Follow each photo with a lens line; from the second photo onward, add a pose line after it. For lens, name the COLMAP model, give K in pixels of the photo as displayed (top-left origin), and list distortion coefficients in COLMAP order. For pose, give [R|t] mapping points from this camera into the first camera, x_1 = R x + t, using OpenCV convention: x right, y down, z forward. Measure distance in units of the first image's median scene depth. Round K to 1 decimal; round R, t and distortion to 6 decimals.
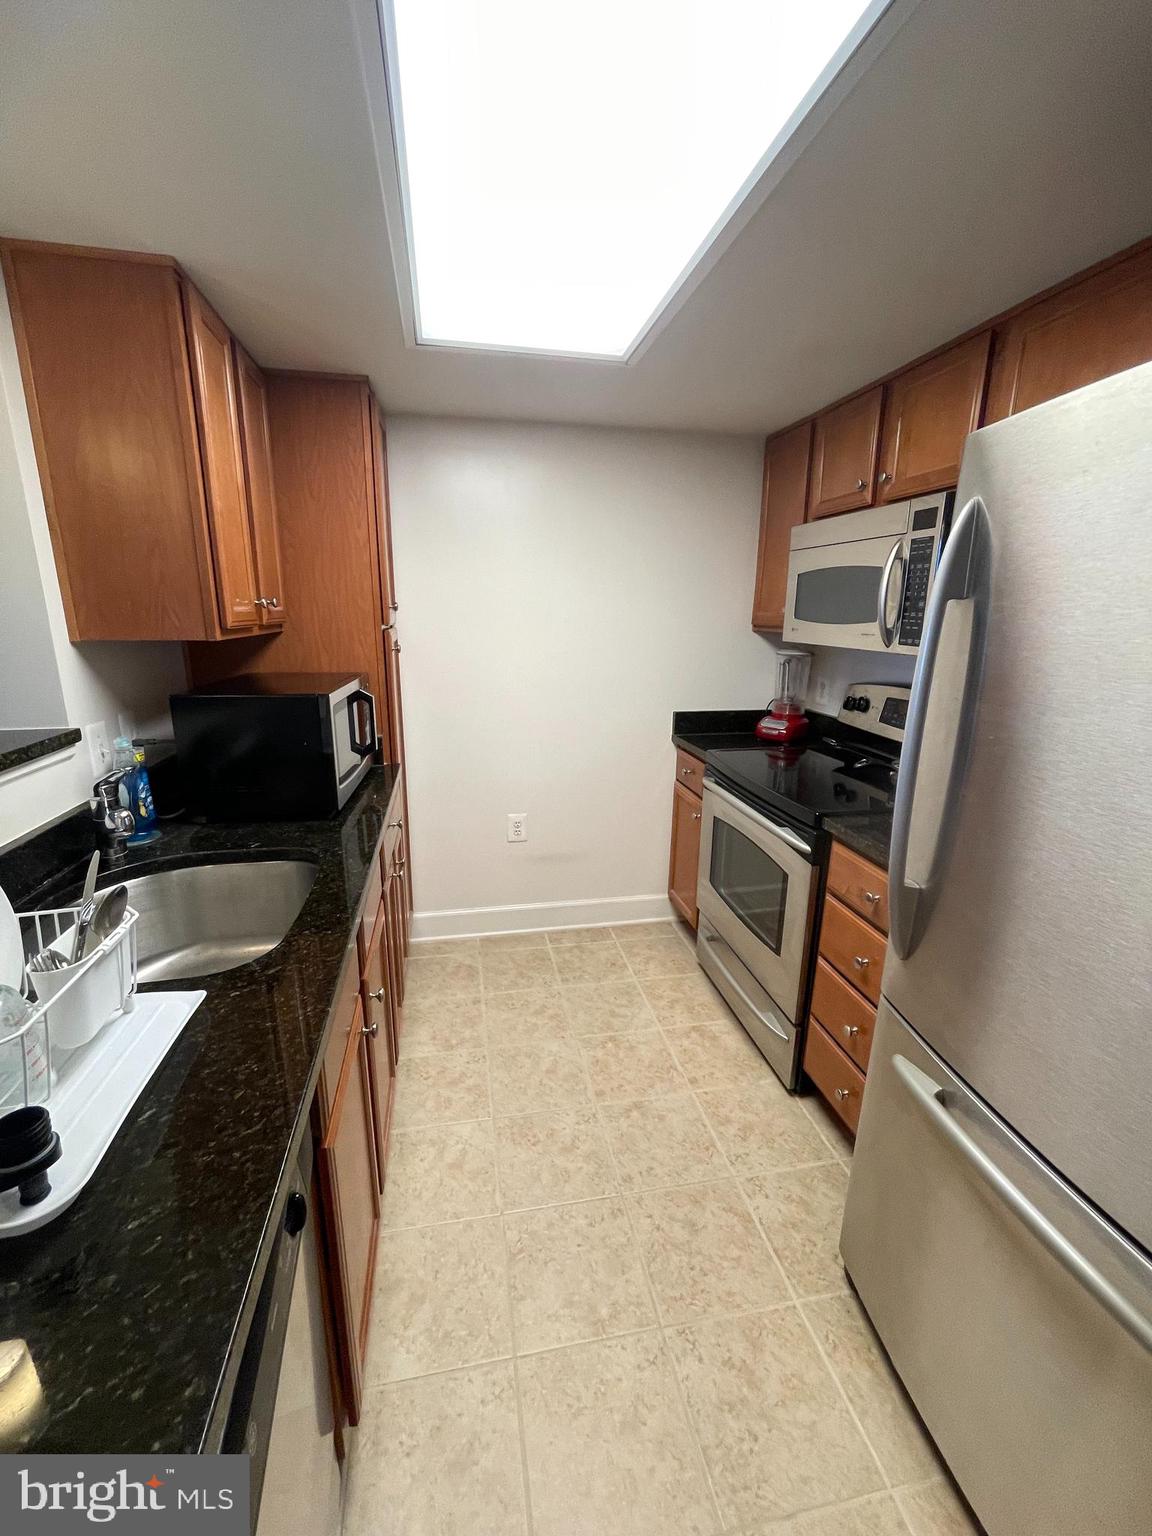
lens RADIAL K [[626.3, 0, 568.2], [0, 626.3, 762.6], [0, 0, 1]] dist [-0.006869, 0.000994]
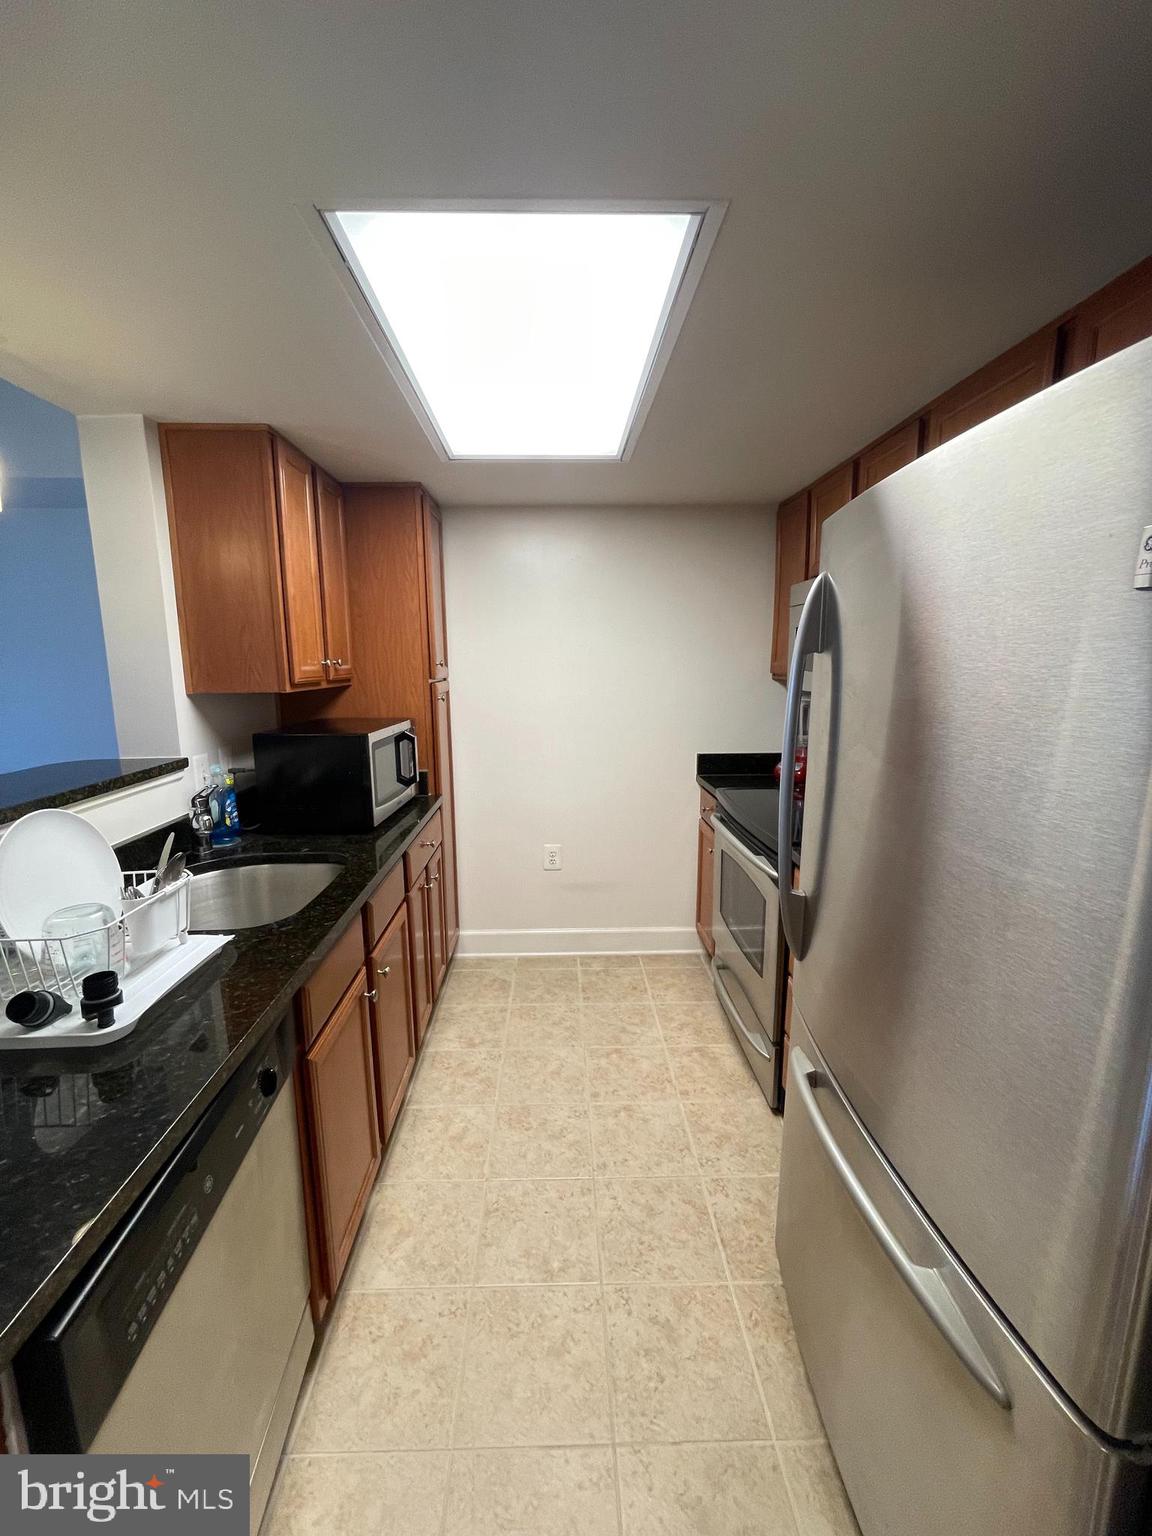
lens RADIAL K [[626.3, 0, 564.1], [0, 626.3, 762.5], [0, 0, 1]] dist [-0.006869, 0.000994]
pose [[0.985657, 0.008841, -0.168528, 0.189348], [-0.021800, 0.996930, -0.075202, 0.030271], [0.167346, 0.077798, 0.982824, -0.147531]]
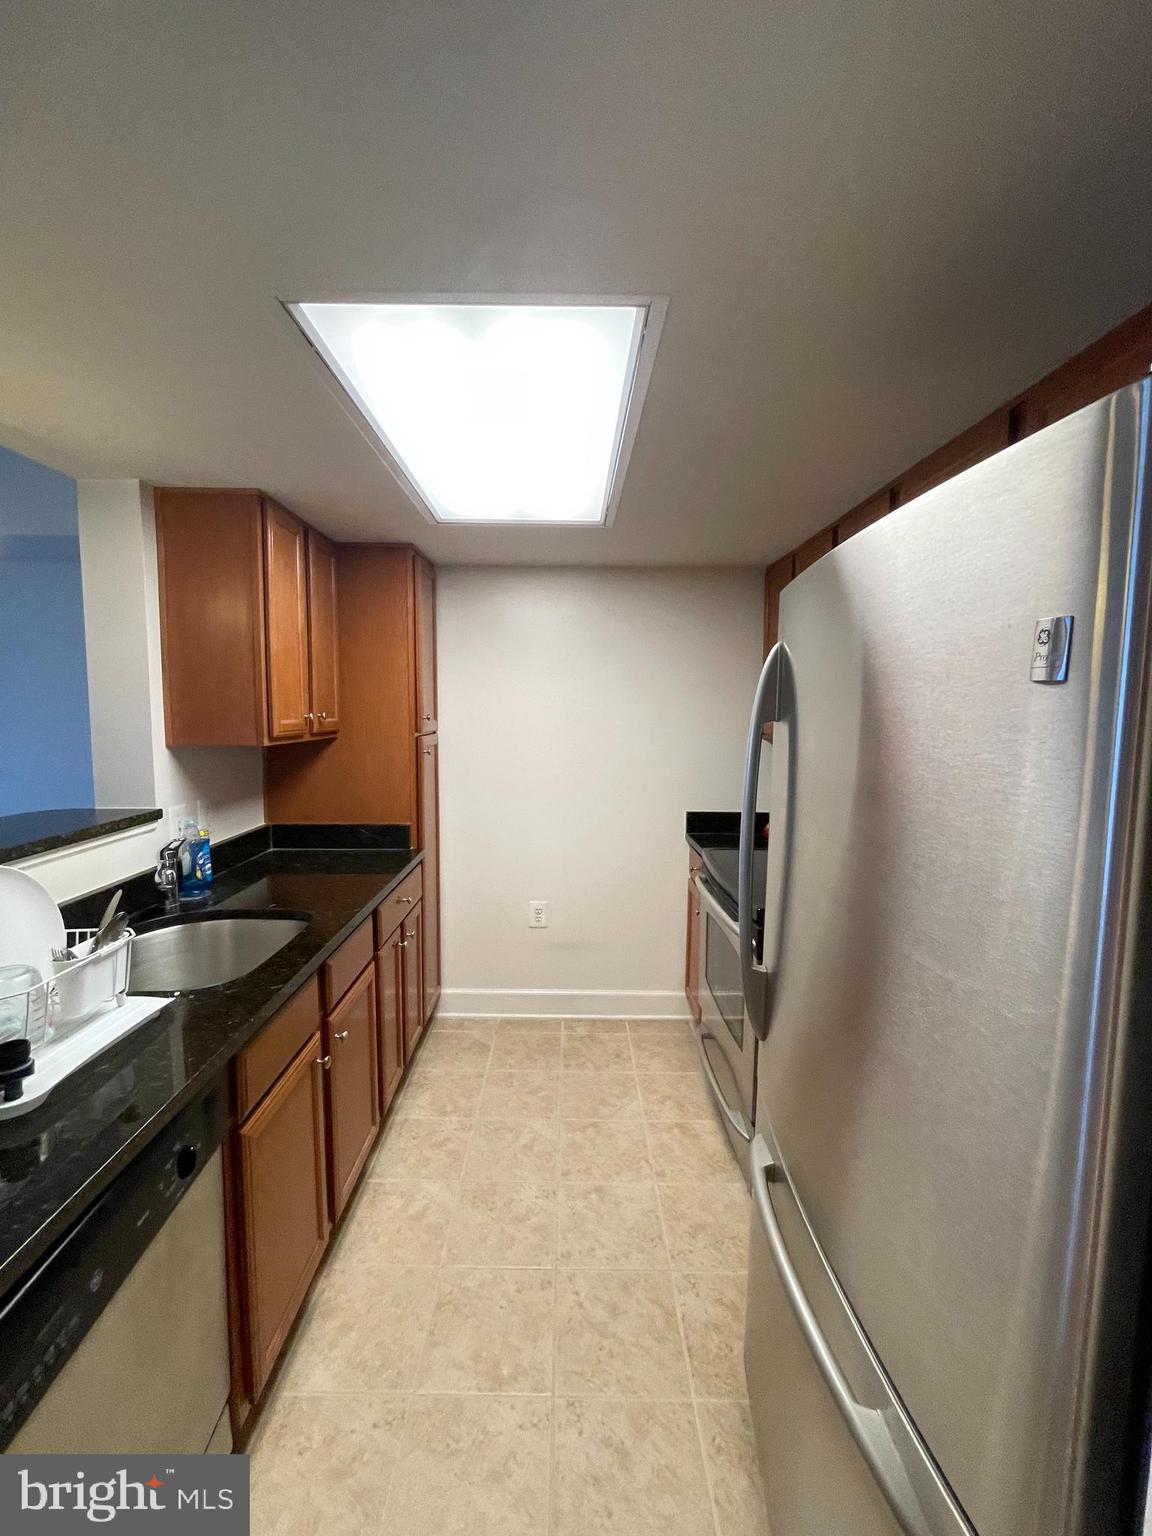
lens RADIAL K [[626.3, 0, 563.7], [0, 626.3, 760.3], [0, 0, 1]] dist [-0.006869, 0.000994]
pose [[0.981871, 0.013442, -0.189075, 0.249312], [-0.043222, 0.987082, -0.154276, 0.009462], [0.184559, 0.159651, 0.969768, -0.130087]]
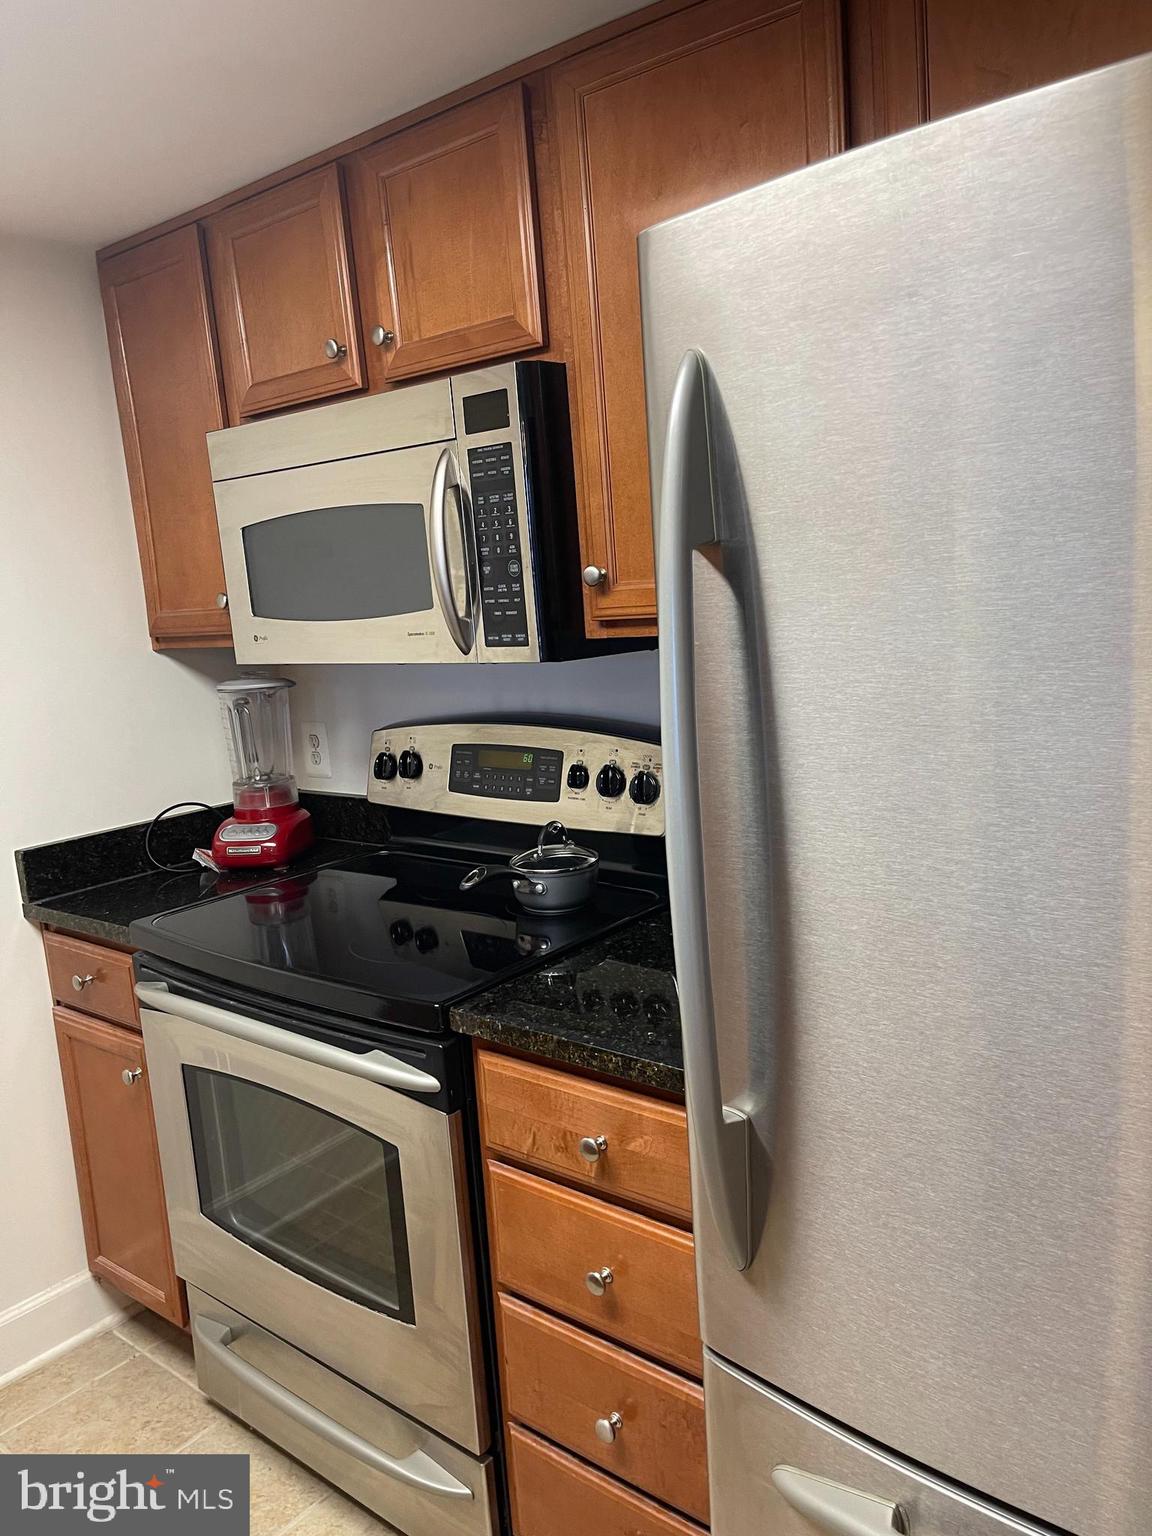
lens RADIAL K [[1178.1, 0, 566.0], [0, 1178.1, 782.3], [0, 0, 1]] dist [0.031431, -0.003108]
pose [[0.771798, -0.175021, 0.611307, -0.046105], [0.229085, 0.973349, -0.010553, -0.049725], [-0.593168, 0.148186, 0.791323, 0.185514]]
